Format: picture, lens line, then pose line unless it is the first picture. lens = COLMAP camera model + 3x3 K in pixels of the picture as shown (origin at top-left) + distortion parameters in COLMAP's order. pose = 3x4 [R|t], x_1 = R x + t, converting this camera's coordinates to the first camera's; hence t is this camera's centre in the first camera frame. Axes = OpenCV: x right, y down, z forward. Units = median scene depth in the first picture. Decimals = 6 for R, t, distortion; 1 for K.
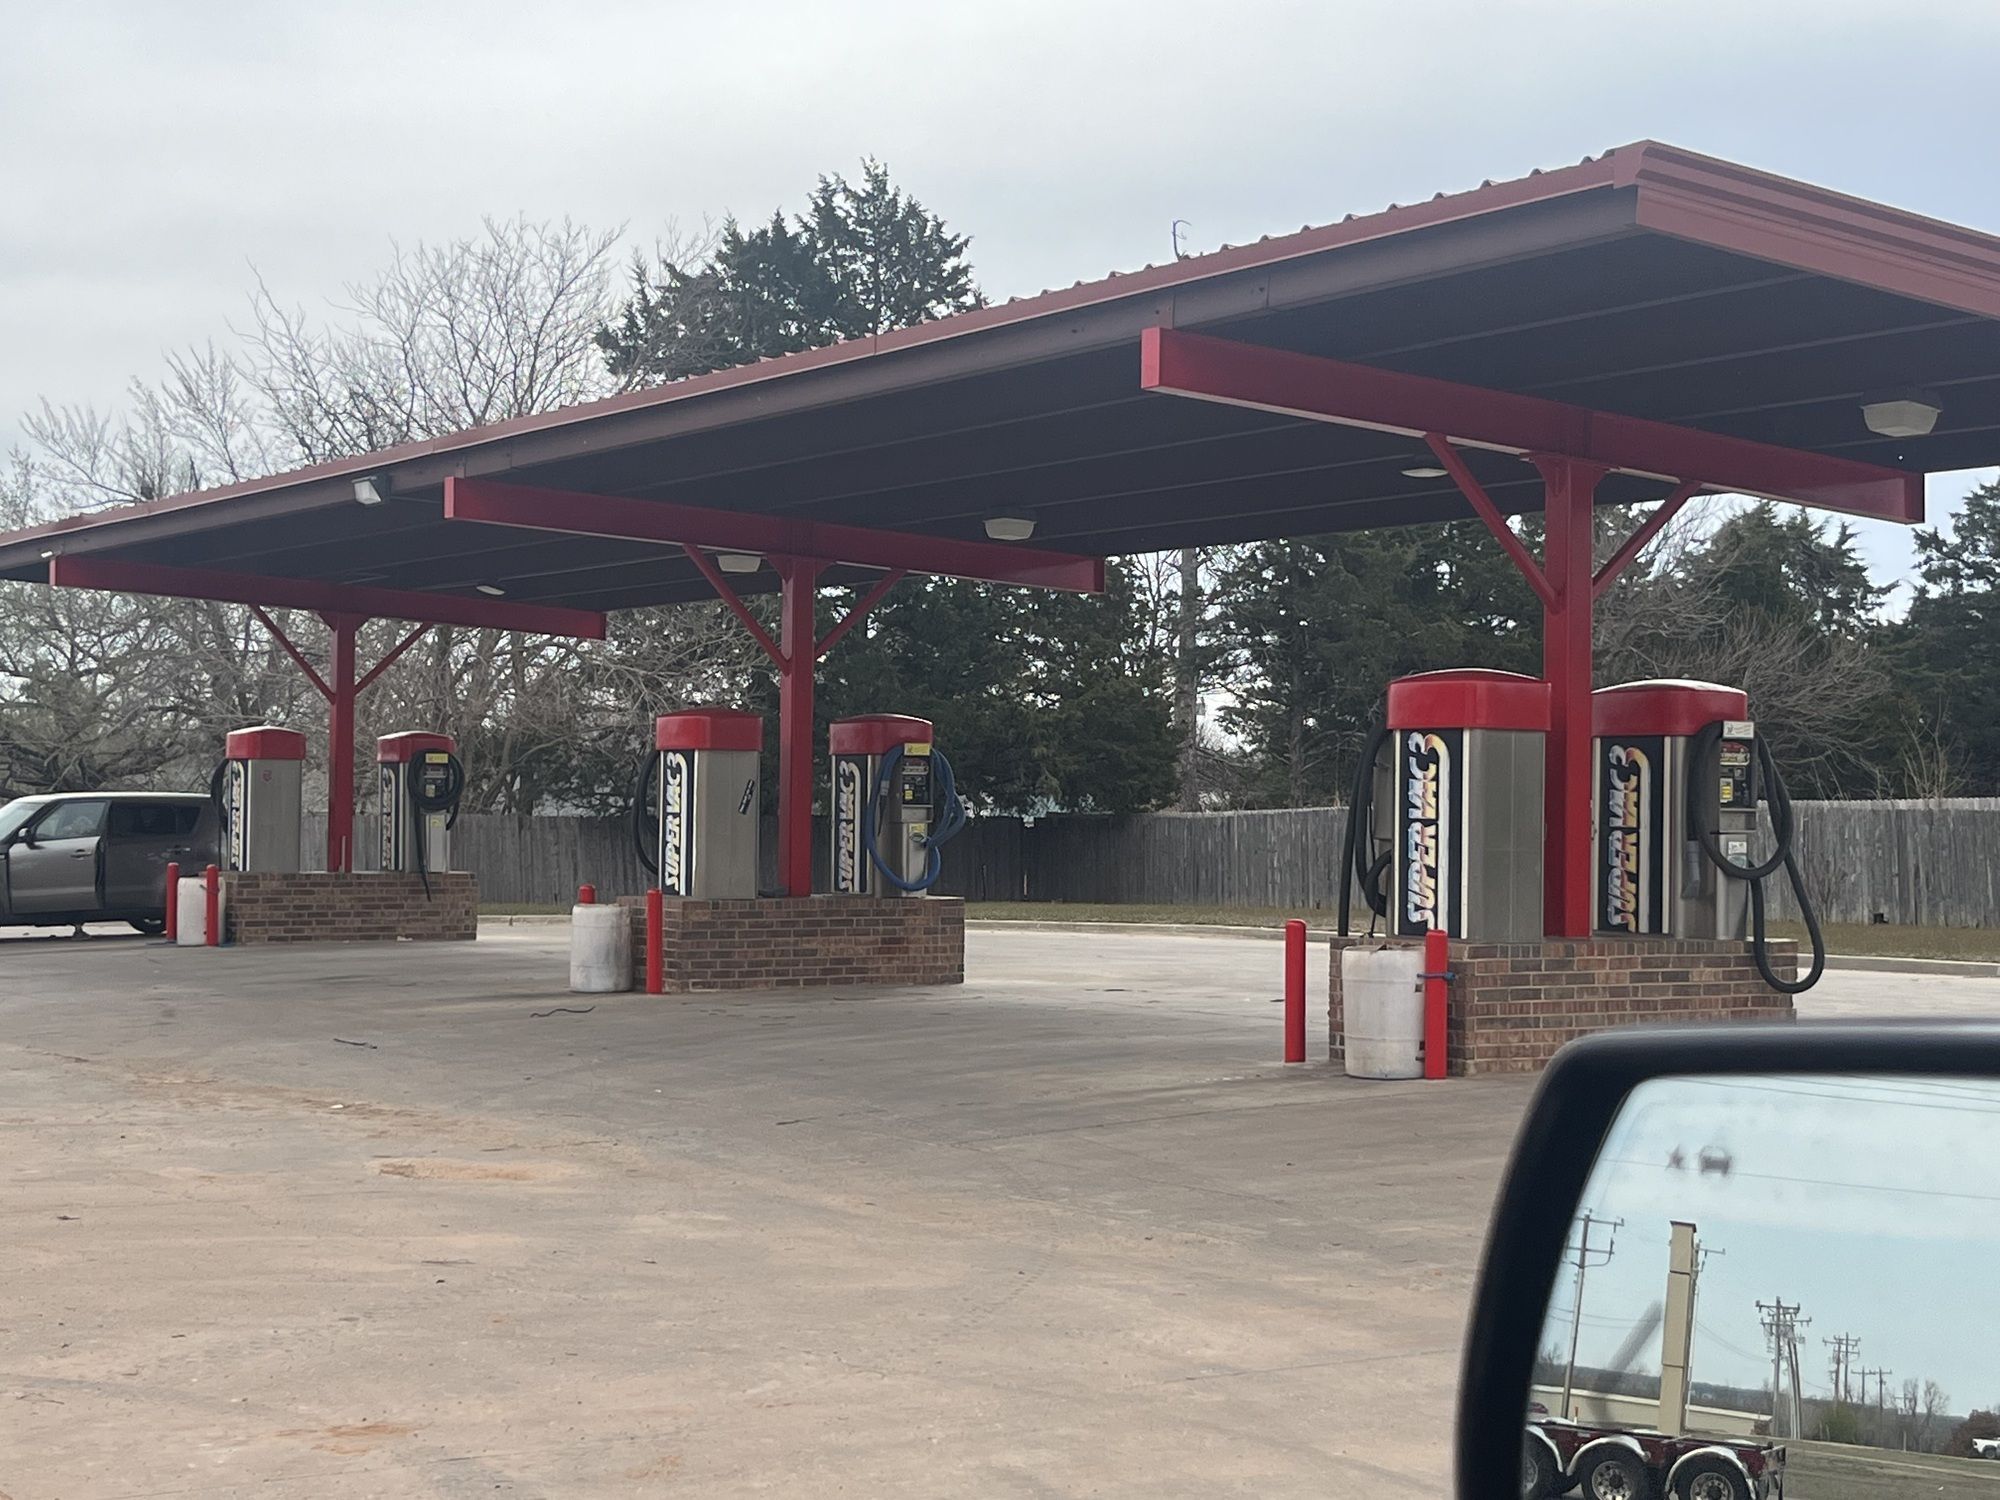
lens RADIAL K [[3081.9, 0, 999.7], [0, 3081.9, 745.4], [0, 0, 1]] dist [0.078077, 0.000000]
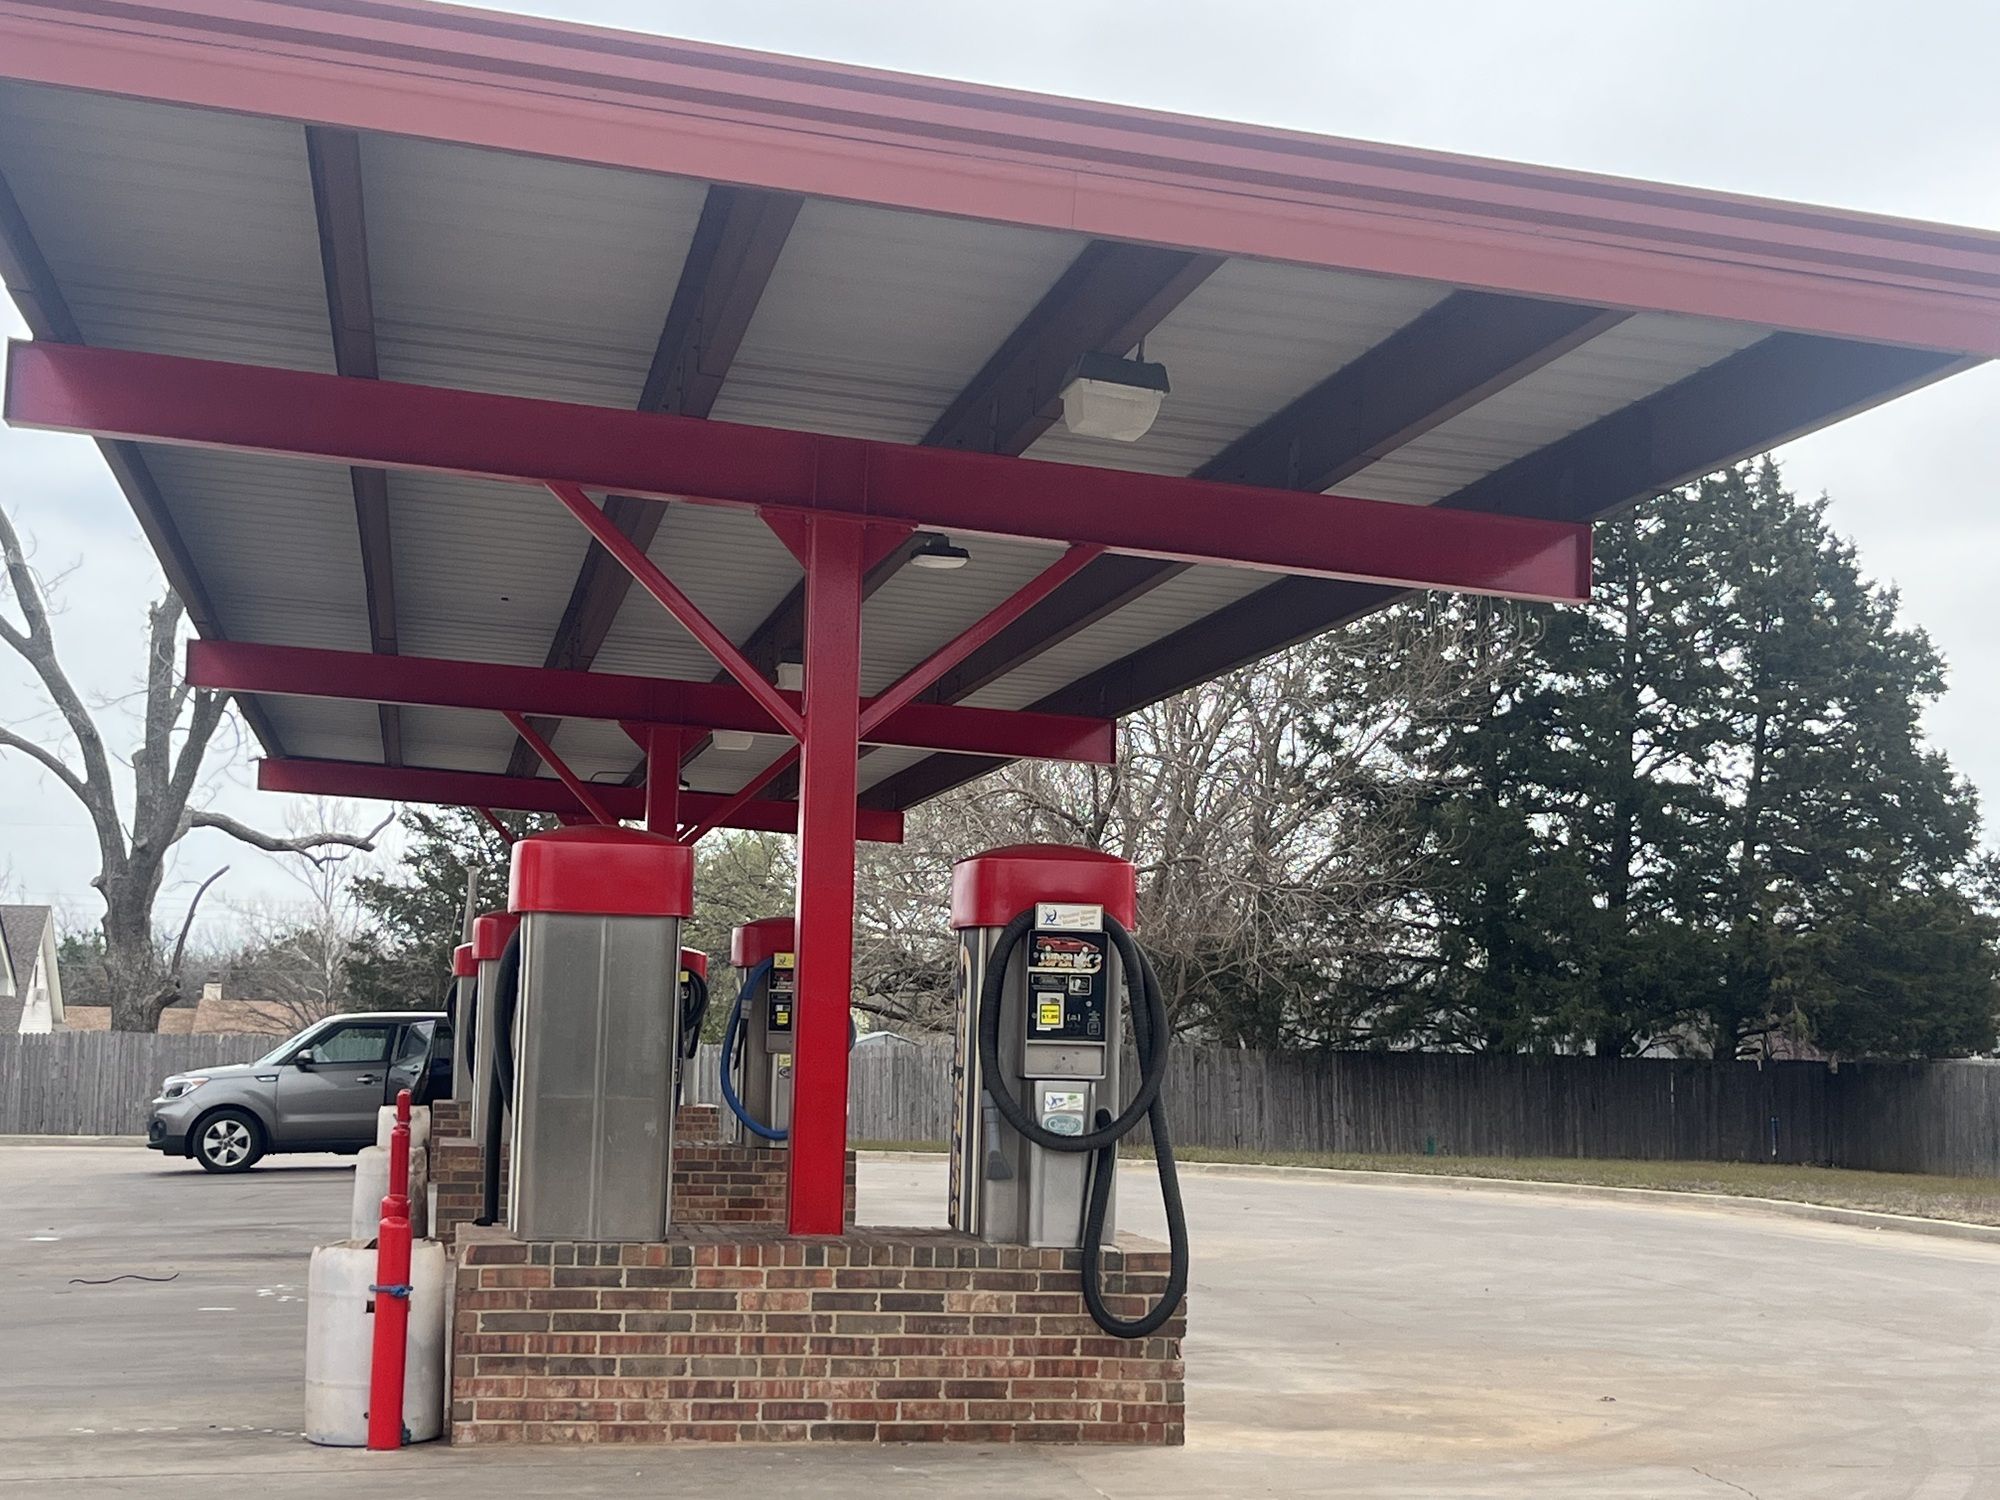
lens RADIAL K [[3081.9, 0, 1000.2], [0, 3081.9, 749.8], [0, 0, 1]] dist [0.078077, 0.000000]
pose [[0.917060, -0.024364, -0.398004, 0.482190], [-0.005631, 0.997241, -0.074021, 0.007690], [0.398710, 0.070123, 0.914392, 0.406253]]
